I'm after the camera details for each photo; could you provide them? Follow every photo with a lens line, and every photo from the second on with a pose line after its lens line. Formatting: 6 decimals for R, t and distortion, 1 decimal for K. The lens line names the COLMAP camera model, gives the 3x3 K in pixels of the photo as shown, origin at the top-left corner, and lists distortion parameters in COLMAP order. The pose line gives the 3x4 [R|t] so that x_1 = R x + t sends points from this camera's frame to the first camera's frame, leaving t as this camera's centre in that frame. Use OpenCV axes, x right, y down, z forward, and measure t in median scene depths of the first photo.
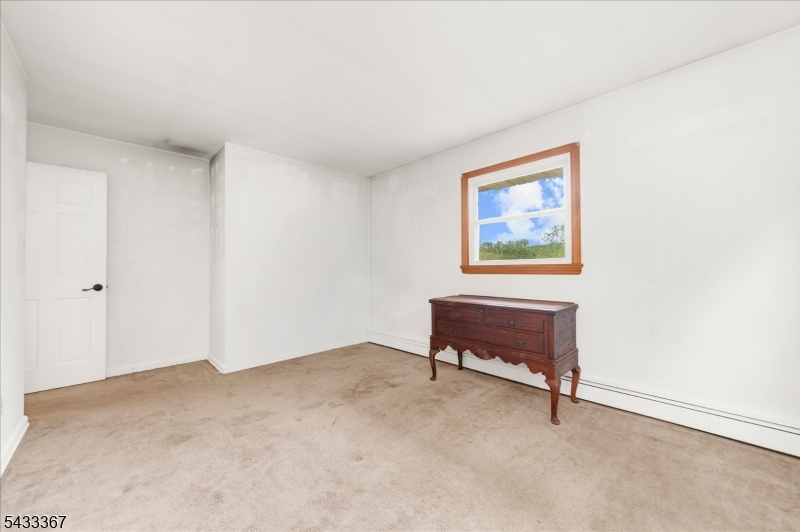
lens RADIAL K [[303.6, 0, 387.7], [0, 303.6, 265.1], [0, 0, 1]] dist [-0.000302, -0.000010]
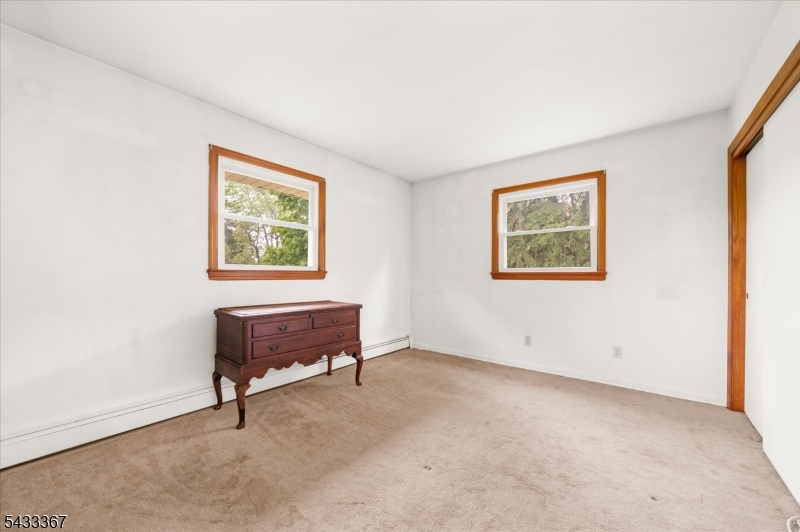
lens RADIAL K [[303.9, 0, 399.3], [0, 303.9, 276.7], [0, 0, 1]] dist [0.000029, 0.000001]
pose [[-0.140681, 0.003643, 0.990048, -0.699208], [-0.011756, 0.999917, -0.005350, 0.022735], [-0.989985, -0.012392, -0.140626, 0.828949]]
